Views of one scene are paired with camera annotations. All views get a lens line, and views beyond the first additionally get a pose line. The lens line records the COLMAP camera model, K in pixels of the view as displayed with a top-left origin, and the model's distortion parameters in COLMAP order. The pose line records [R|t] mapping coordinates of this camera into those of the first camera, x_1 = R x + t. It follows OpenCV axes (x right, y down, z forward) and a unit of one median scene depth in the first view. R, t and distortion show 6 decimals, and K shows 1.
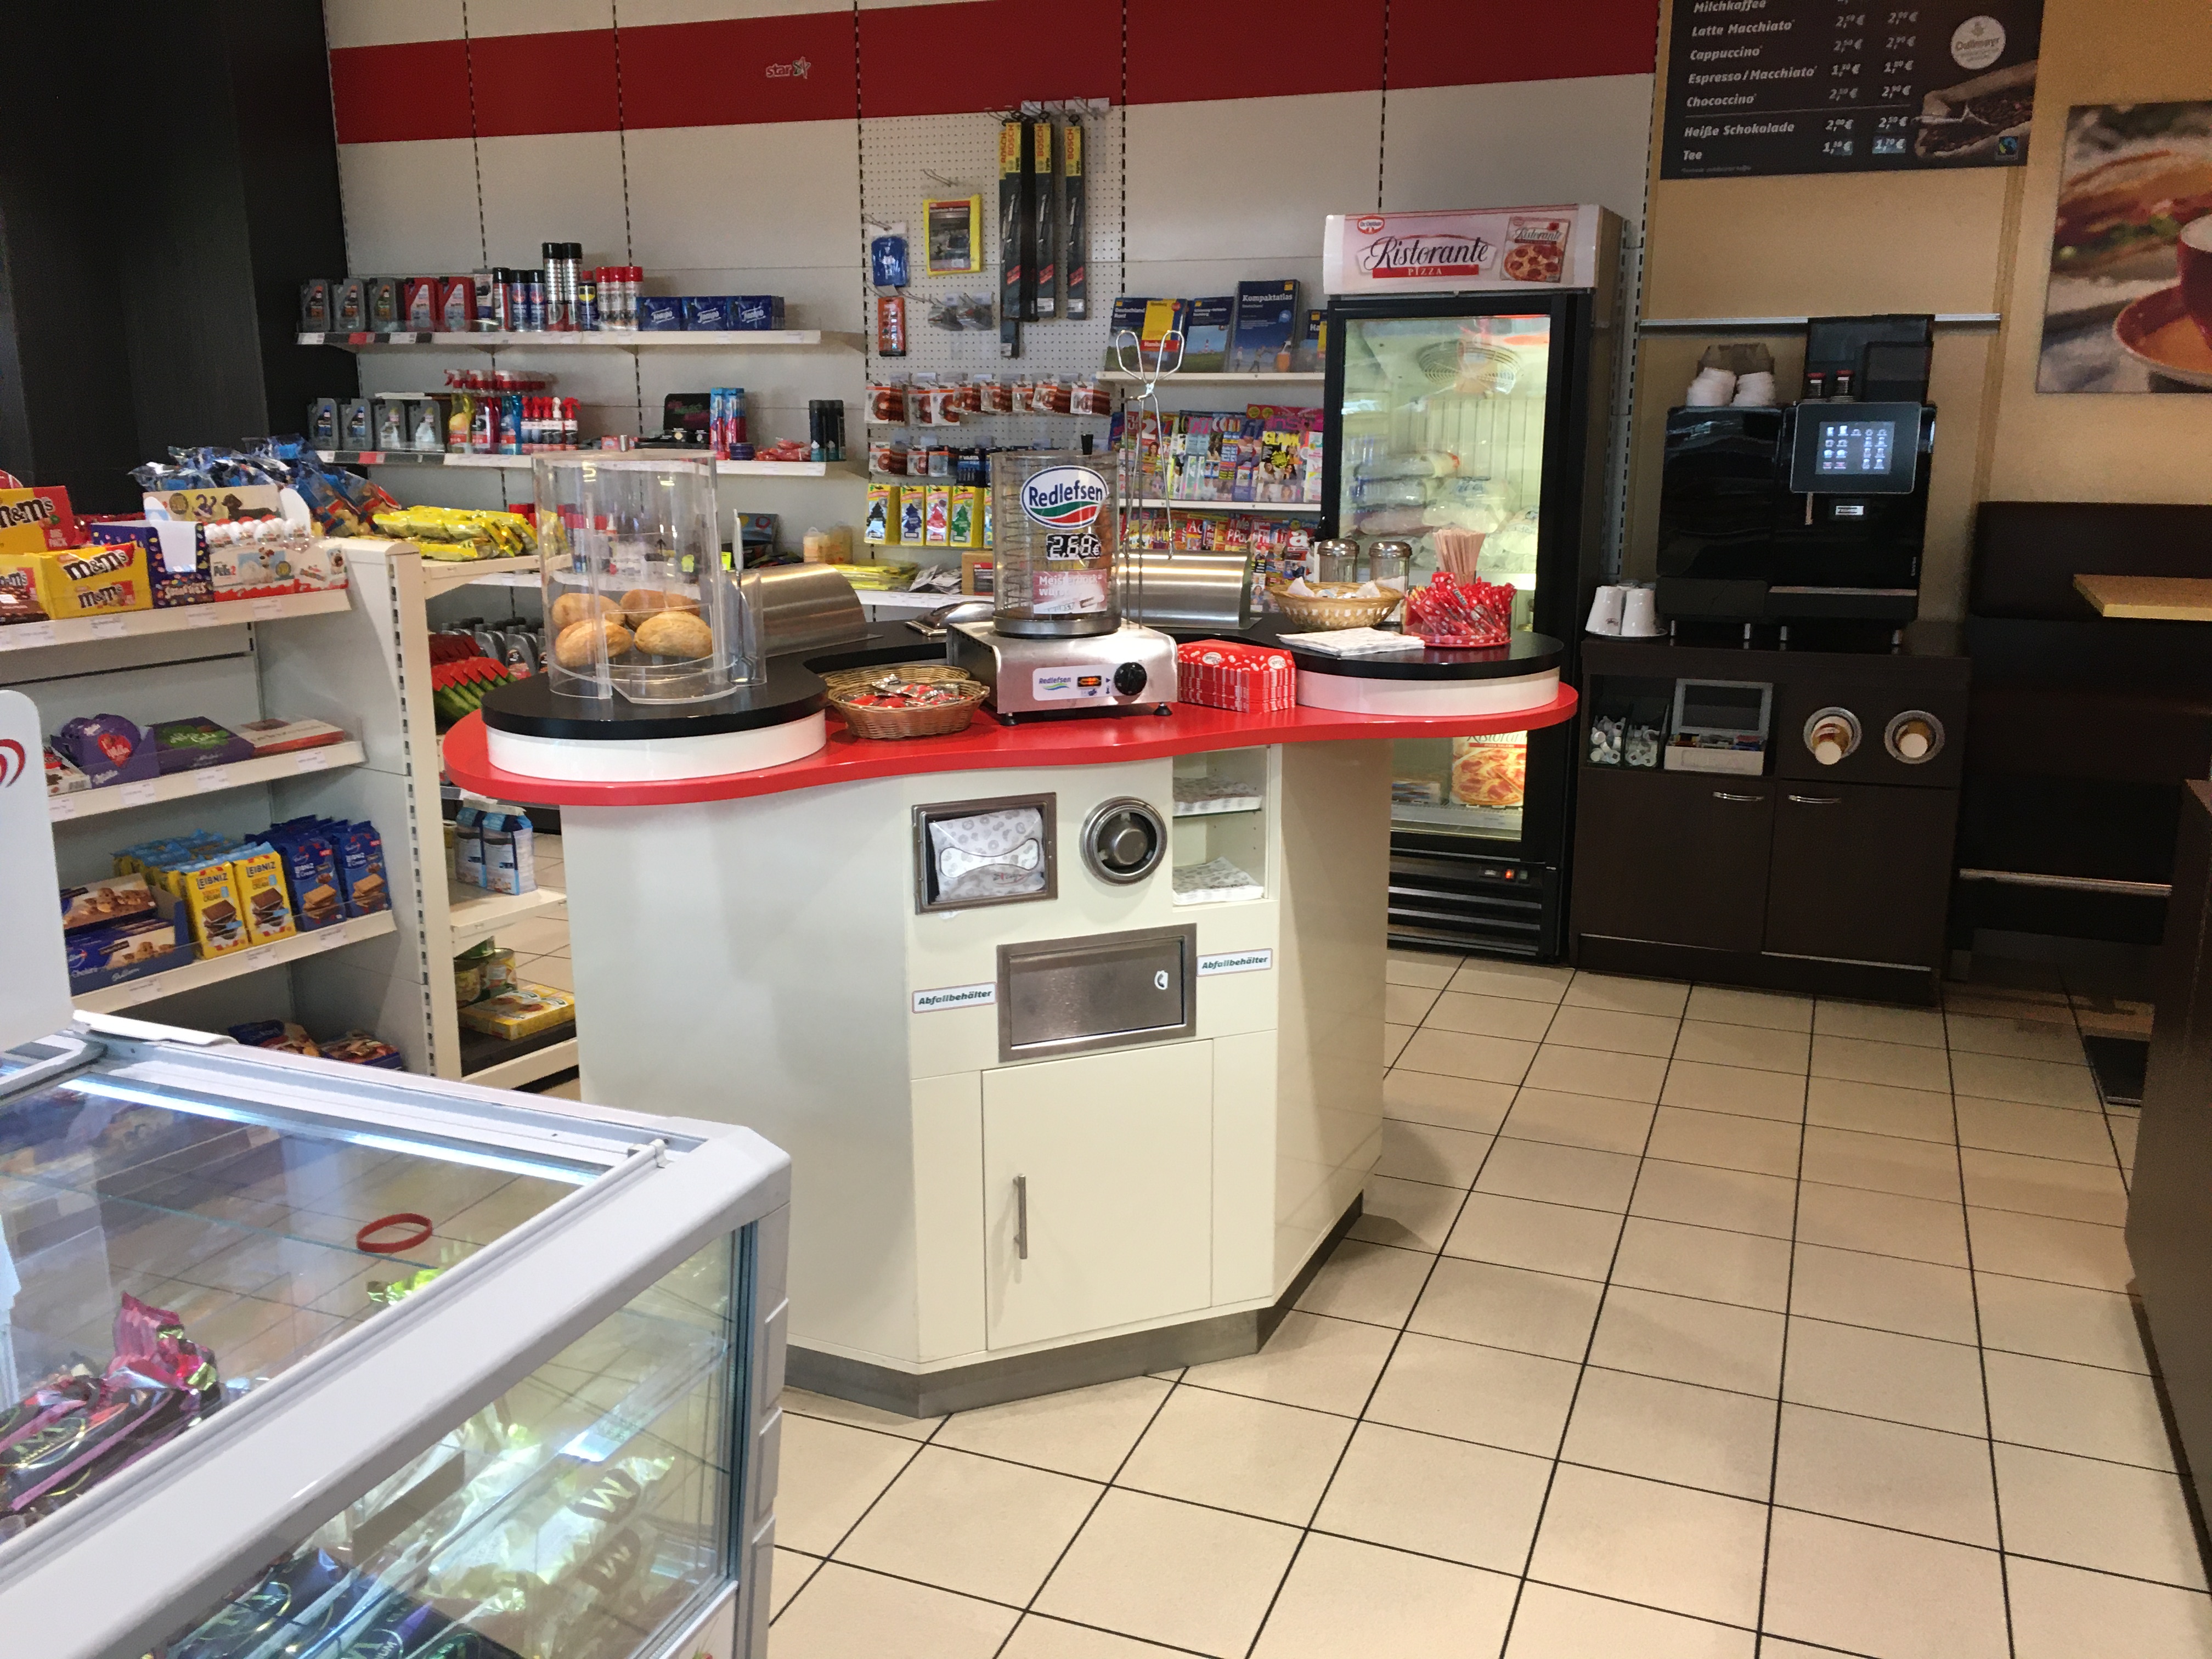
lens RADIAL K [[1864.9, 0, 1106.1], [0, 1864.9, 821.3], [0, 0, 1]] dist [0.085937, -0.112801]
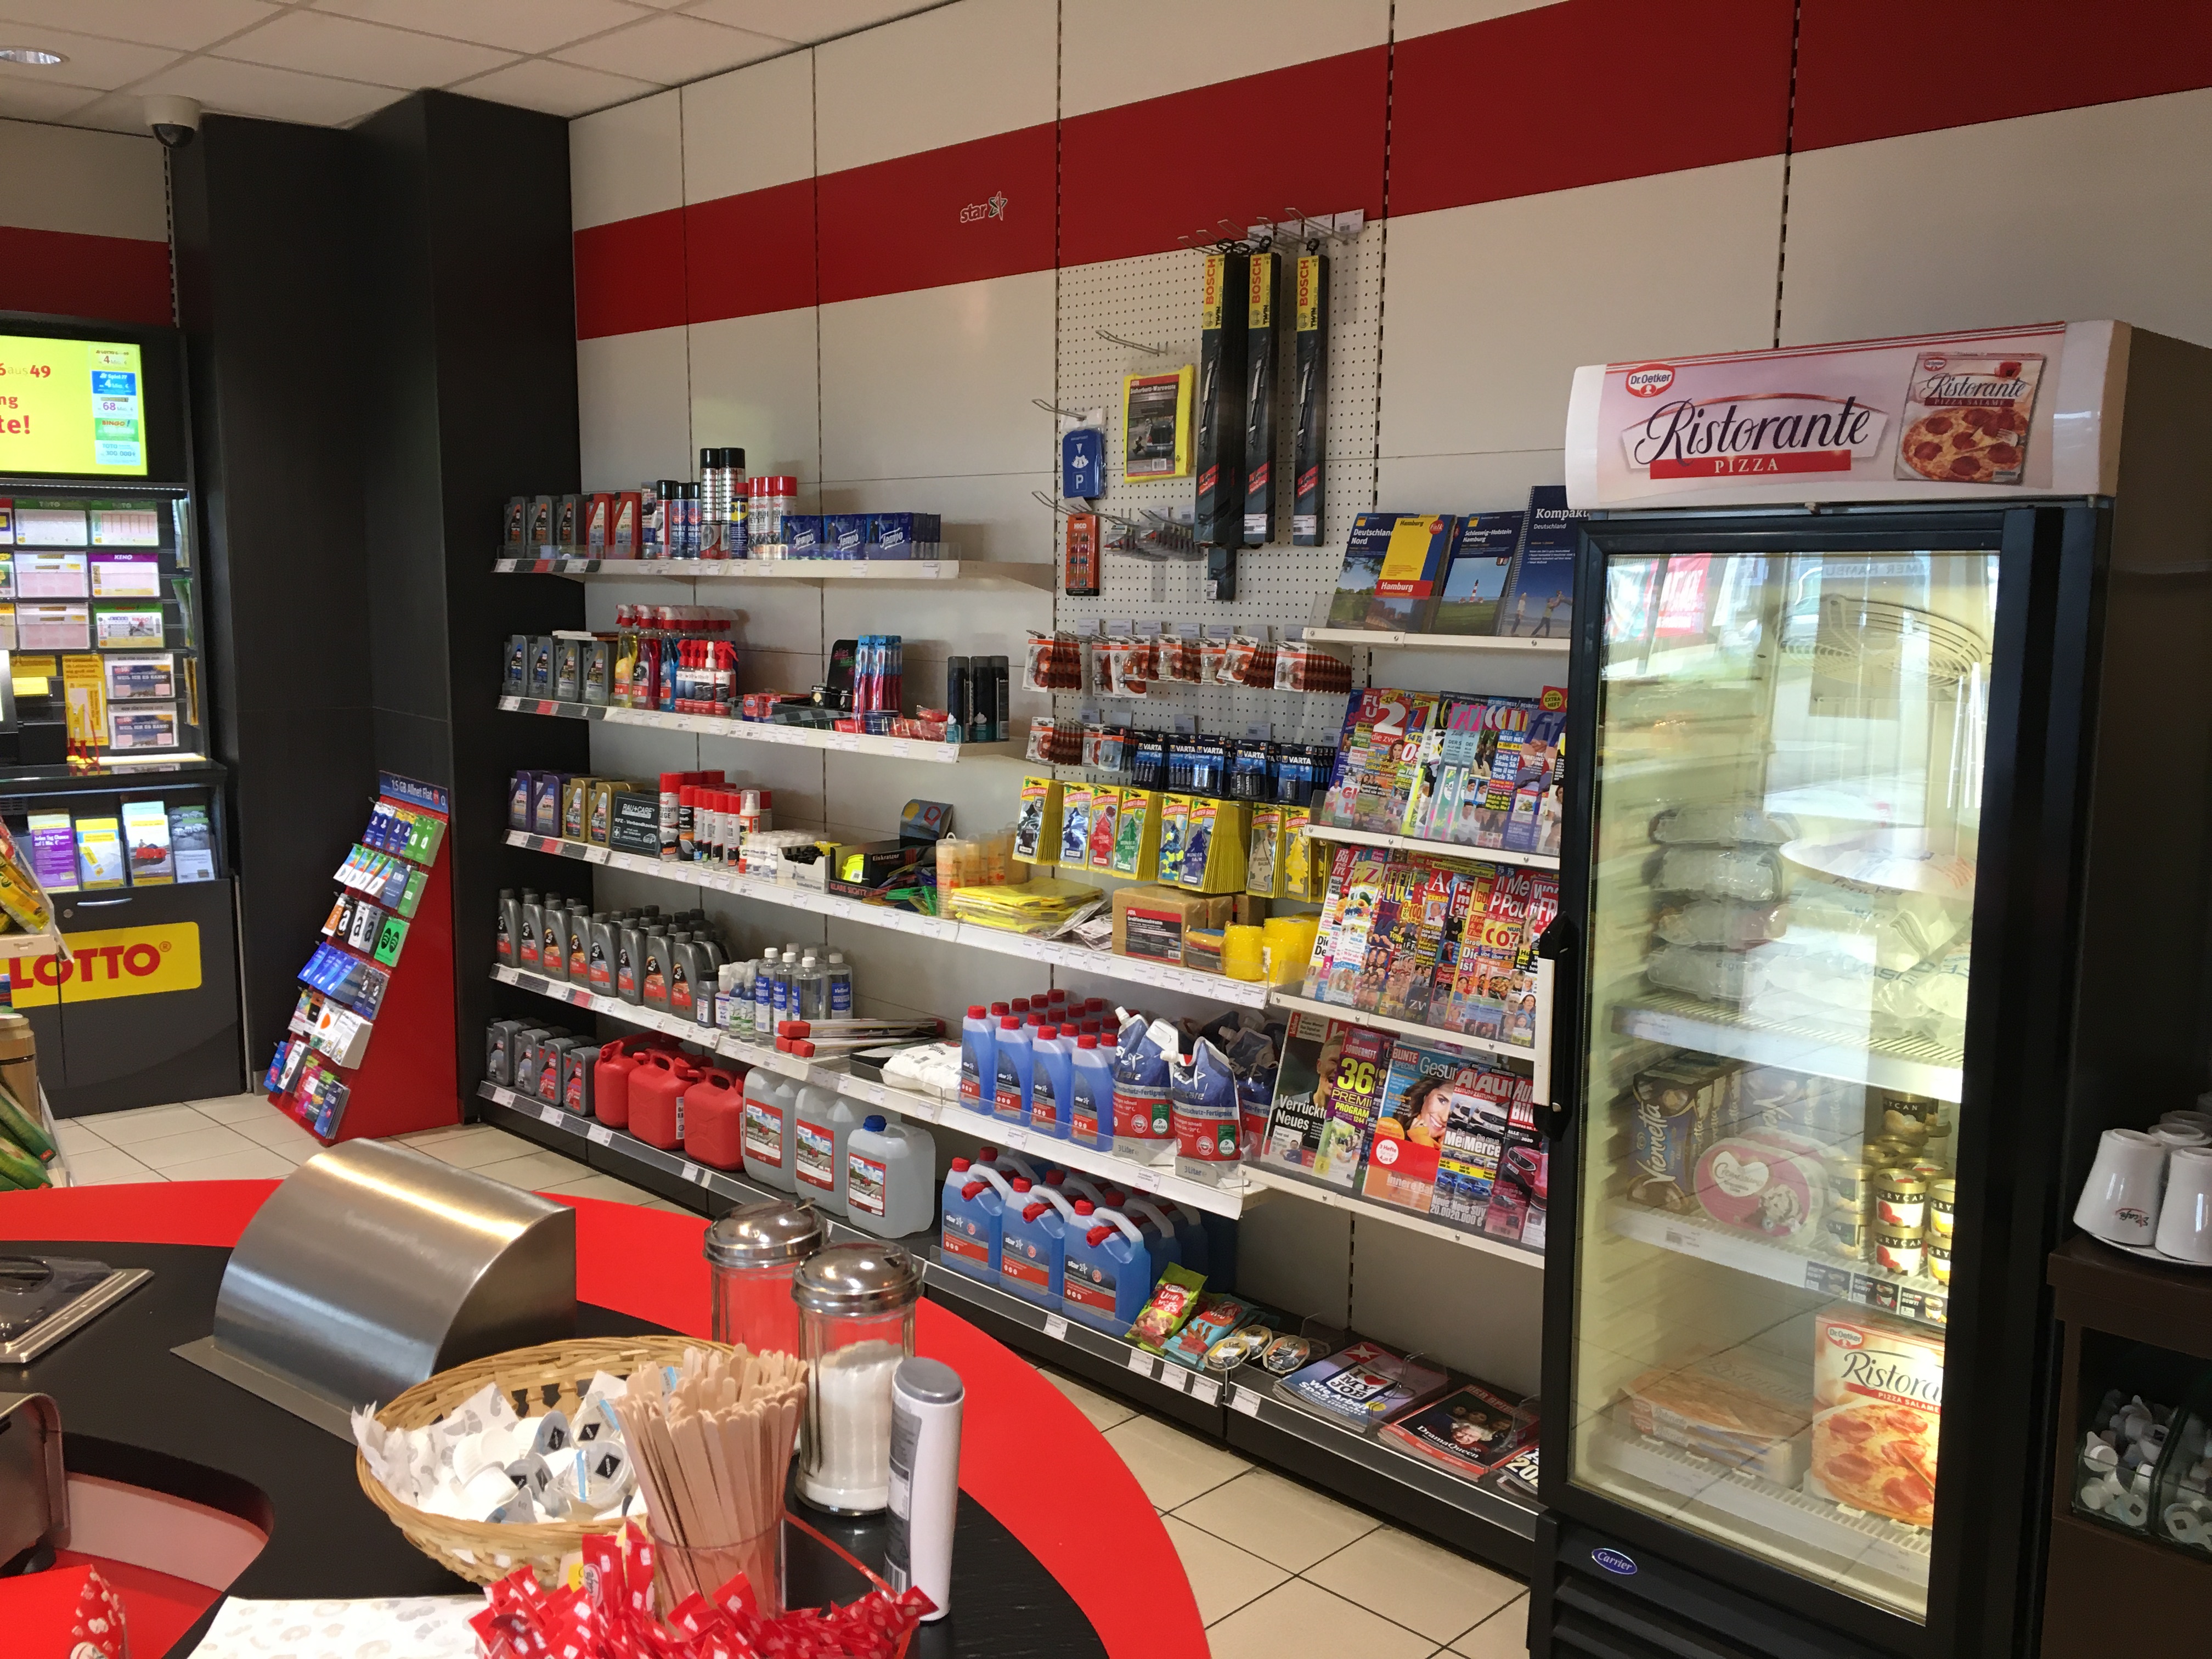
lens RADIAL K [[1864.9, 0, 1106.1], [0, 1864.9, 821.3], [0, 0, 1]] dist [0.085937, -0.112801]
pose [[0.918119, 0.061851, -0.391449, 0.176250], [-0.102349, 0.991244, -0.083432, -0.111903], [0.382861, 0.116665, 0.916410, 0.391091]]
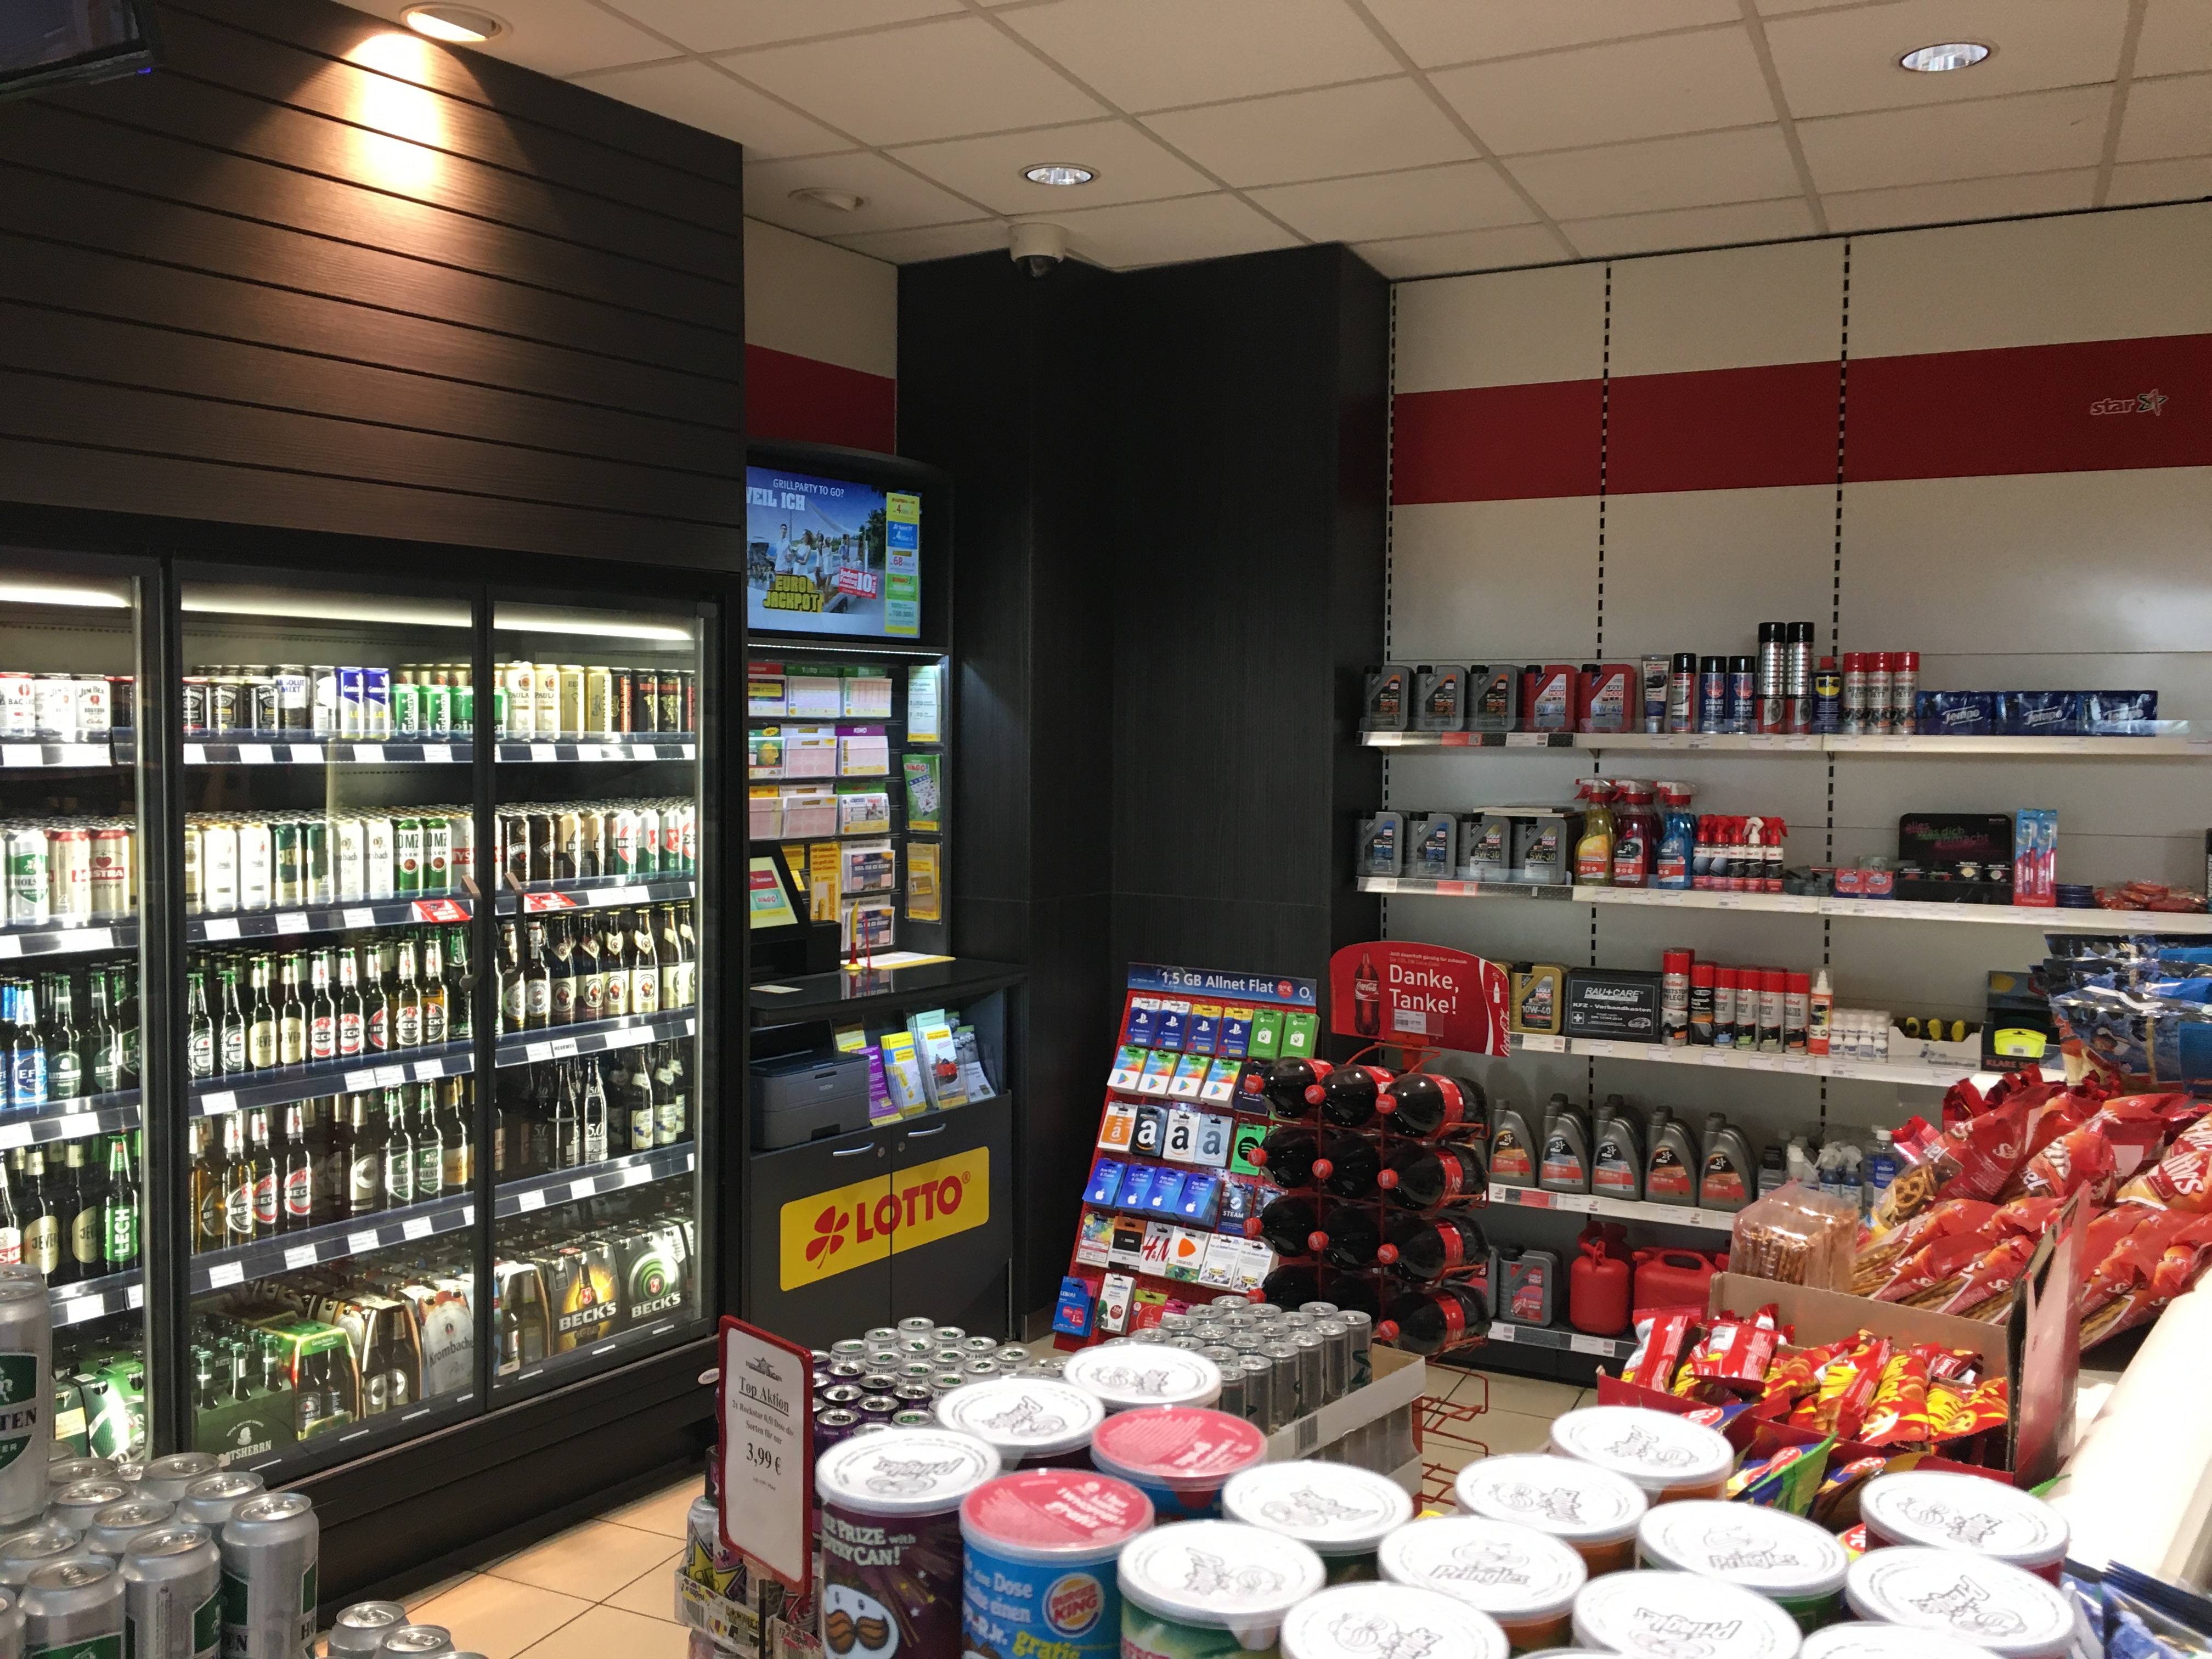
lens RADIAL K [[1864.9, 0, 1106.1], [0, 1864.9, 821.3], [0, 0, 1]] dist [0.085937, -0.112801]
pose [[0.997741, 0.014240, -0.065645, -0.539639], [-0.026014, 0.982923, -0.182168, -0.085020], [0.061929, 0.183464, 0.981074, 0.260837]]
